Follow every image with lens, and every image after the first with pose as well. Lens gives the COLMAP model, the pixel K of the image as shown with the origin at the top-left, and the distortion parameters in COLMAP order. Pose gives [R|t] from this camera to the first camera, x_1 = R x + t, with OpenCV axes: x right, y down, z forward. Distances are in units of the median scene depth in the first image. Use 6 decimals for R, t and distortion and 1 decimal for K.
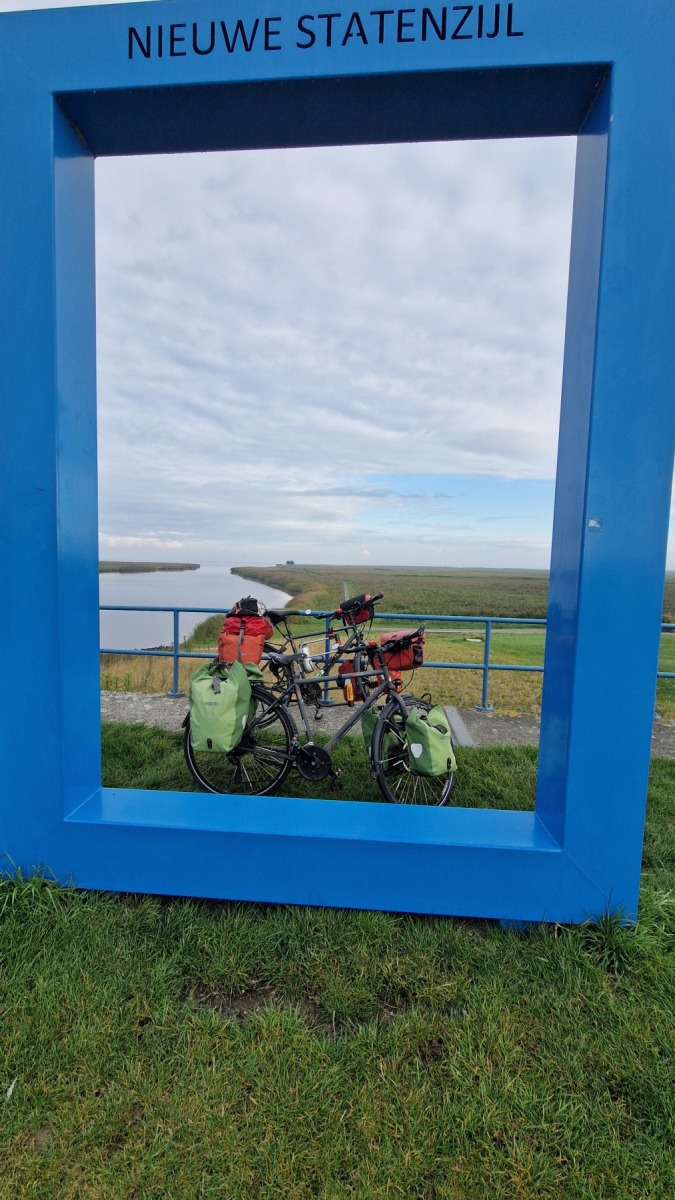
lens RADIAL K [[495.0, 0, 327.2], [0, 495.0, 602.3], [0, 0, 1]] dist [-0.008431, -0.000071]
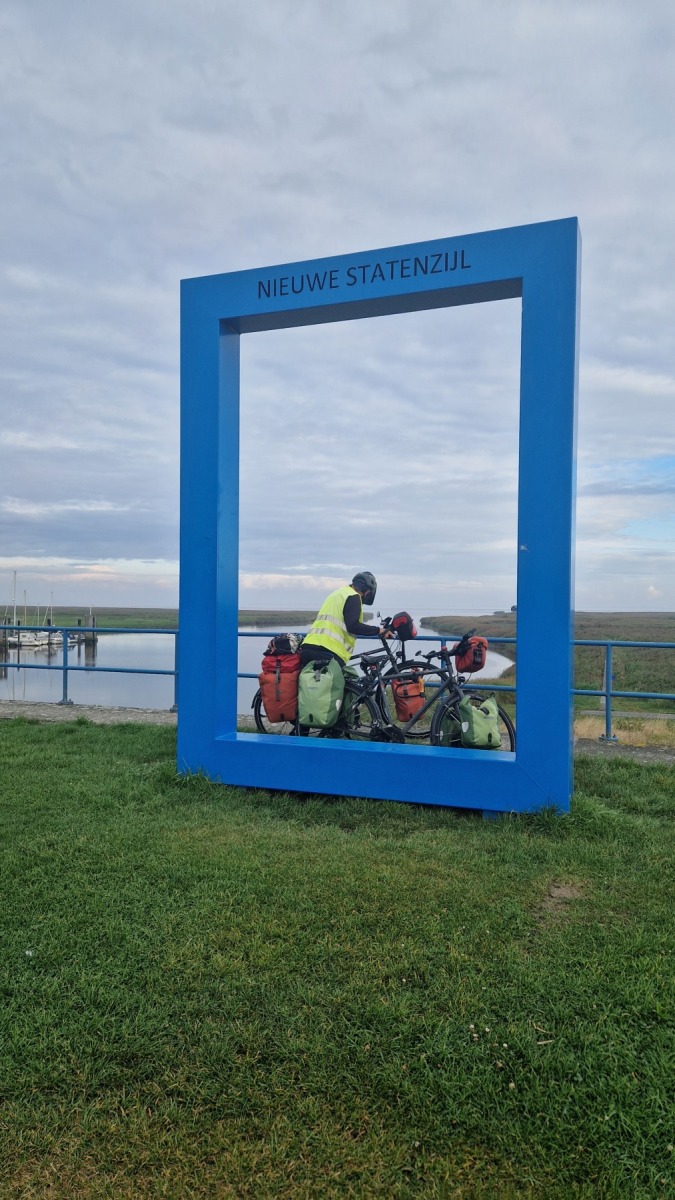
lens RADIAL K [[814.8, 0, 330.9], [0, 814.8, 619.4], [0, 0, 1]] dist [0.061489, -0.023807]
pose [[0.953467, -0.008627, -0.301374, 0.624194], [-0.012273, 0.997651, -0.067387, 0.218546], [0.301248, 0.067950, 0.951122, -1.430091]]
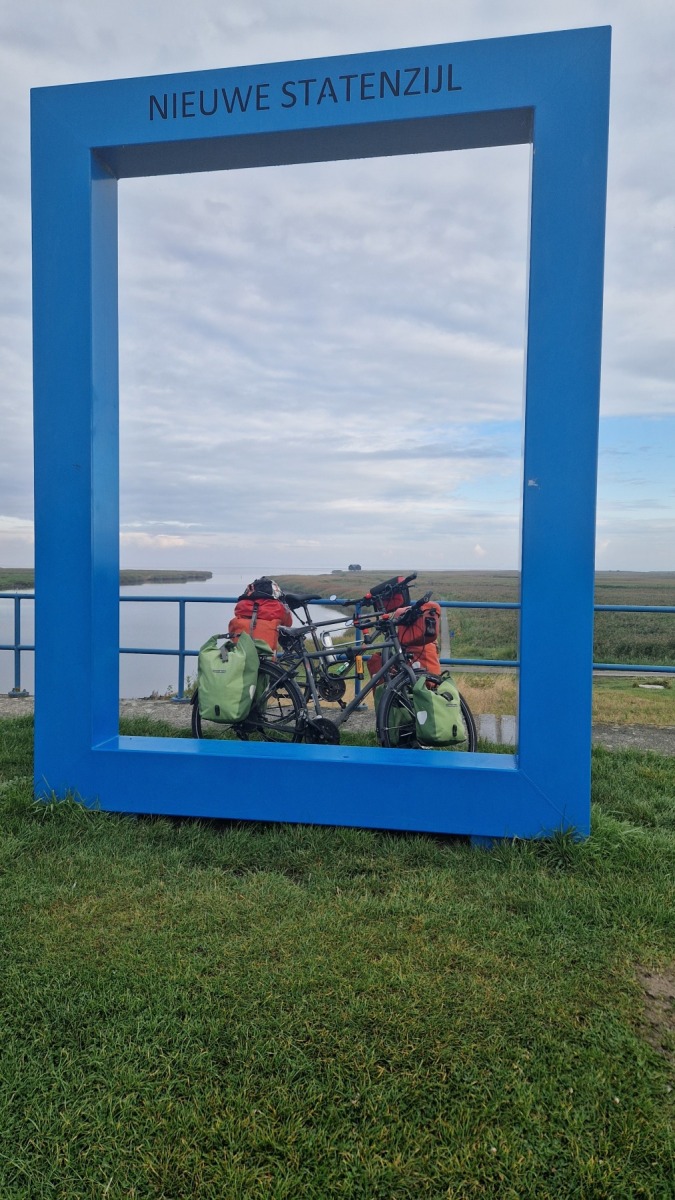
lens RADIAL K [[814.8, 0, 322.1], [0, 814.8, 598.9], [0, 0, 1]] dist [0.061489, -0.023807]
pose [[0.993236, -0.008710, -0.115789, 0.222545], [0.003749, 0.999068, -0.042994, 0.169082], [0.116056, 0.042269, 0.992343, -0.839920]]
